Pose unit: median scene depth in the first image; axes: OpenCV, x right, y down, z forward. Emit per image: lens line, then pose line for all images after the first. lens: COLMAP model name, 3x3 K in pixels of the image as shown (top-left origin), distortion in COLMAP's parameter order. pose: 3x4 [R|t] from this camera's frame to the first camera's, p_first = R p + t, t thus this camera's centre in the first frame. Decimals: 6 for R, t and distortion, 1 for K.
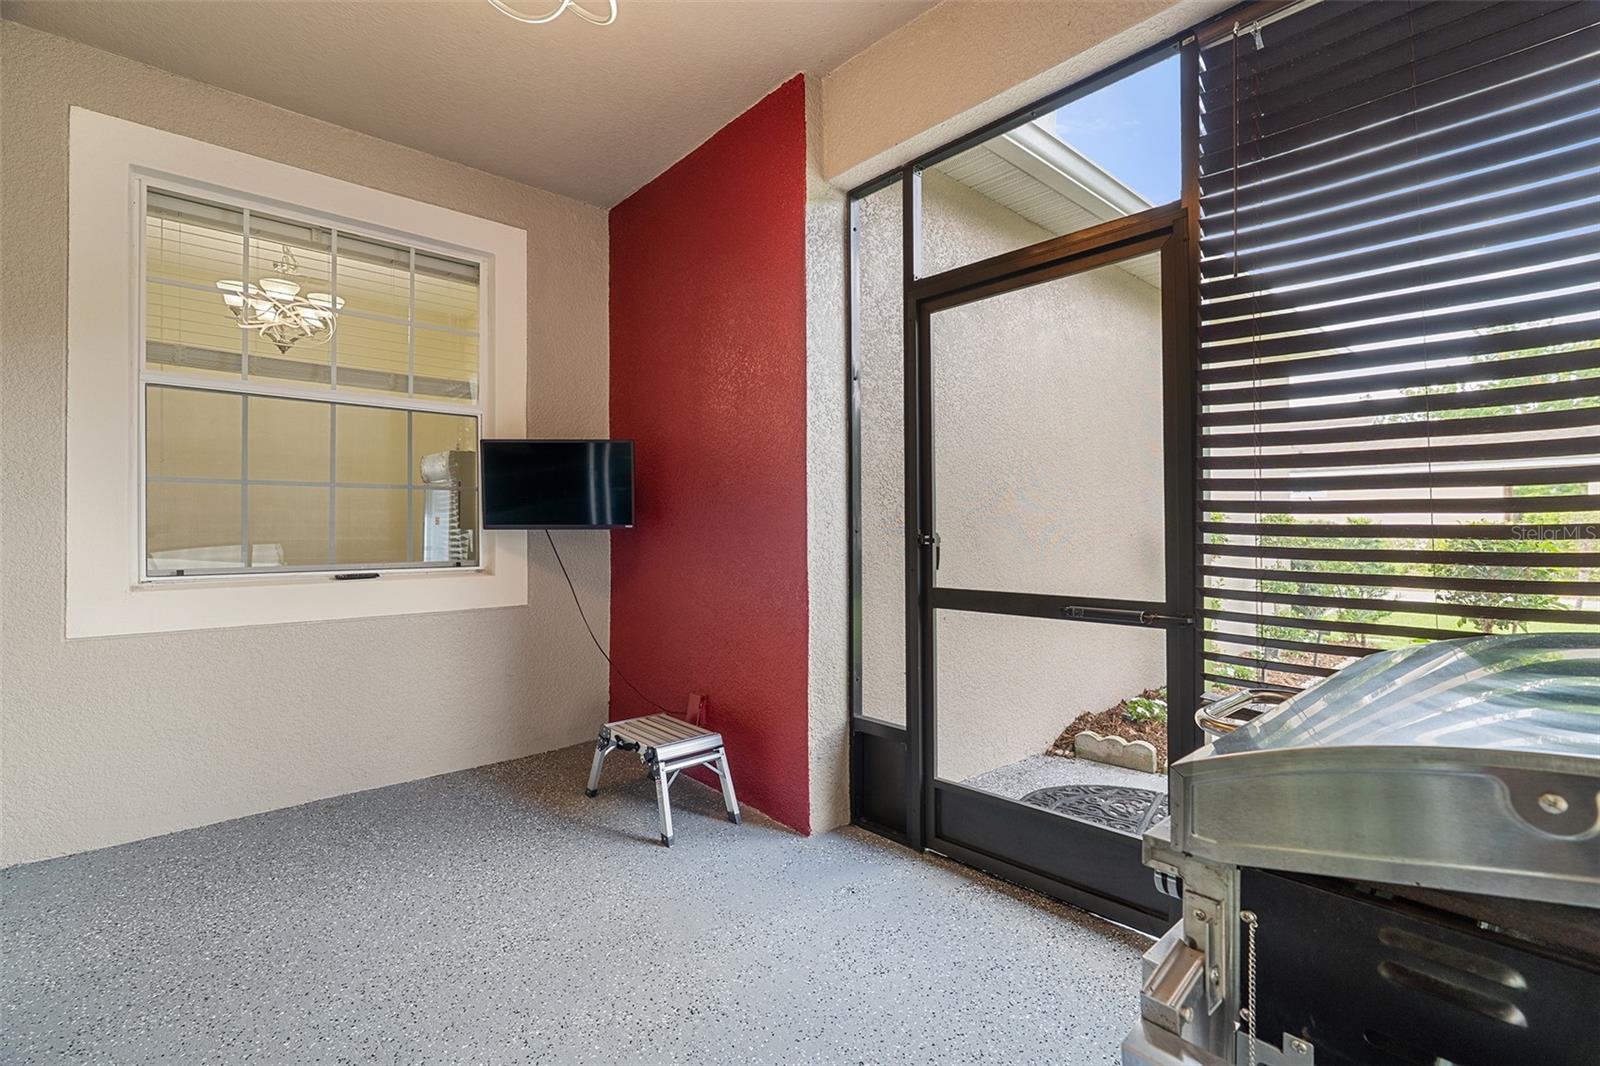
lens RADIAL K [[731.0, 0, 797.5], [0, 731.0, 525.6], [0, 0, 1]] dist [-0.003869, 0.000652]
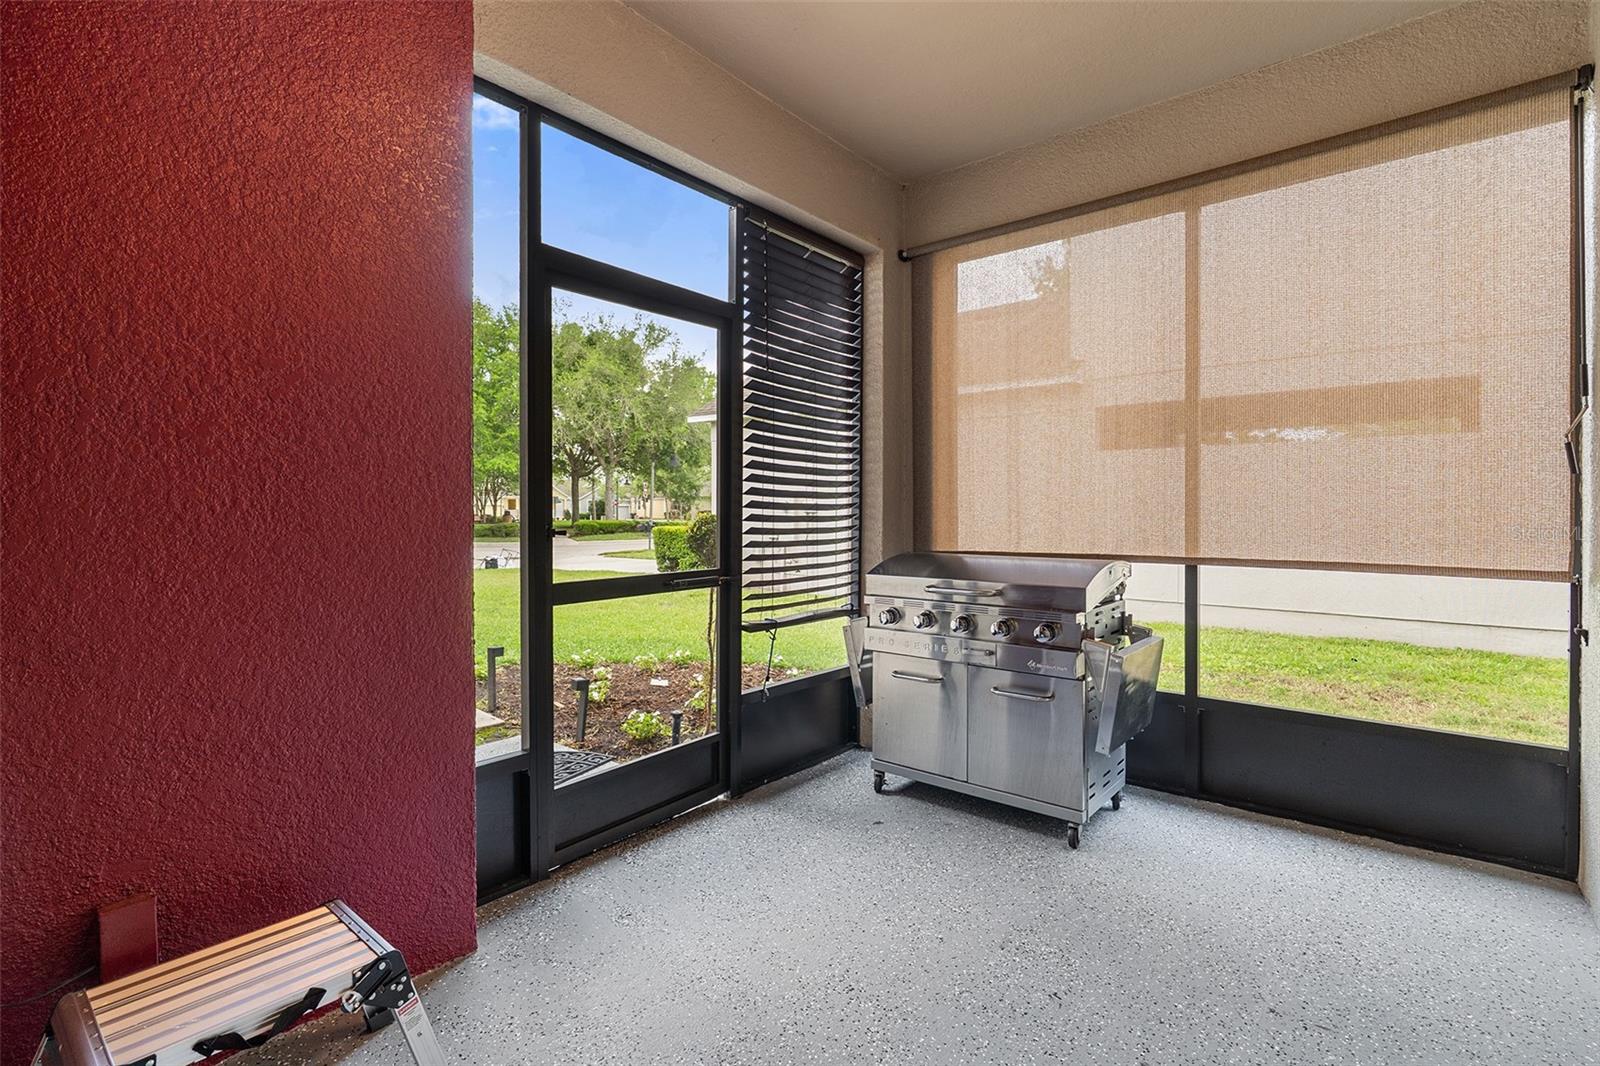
lens RADIAL K [[731.0, 0, 798.4], [0, 731.0, 524.3], [0, 0, 1]] dist [-0.003869, 0.000652]
pose [[-0.136684, -0.005647, 0.990599, -0.824205], [0.002799, 0.999978, 0.006087, 0.004882], [-0.990611, 0.003605, -0.136665, 0.871971]]
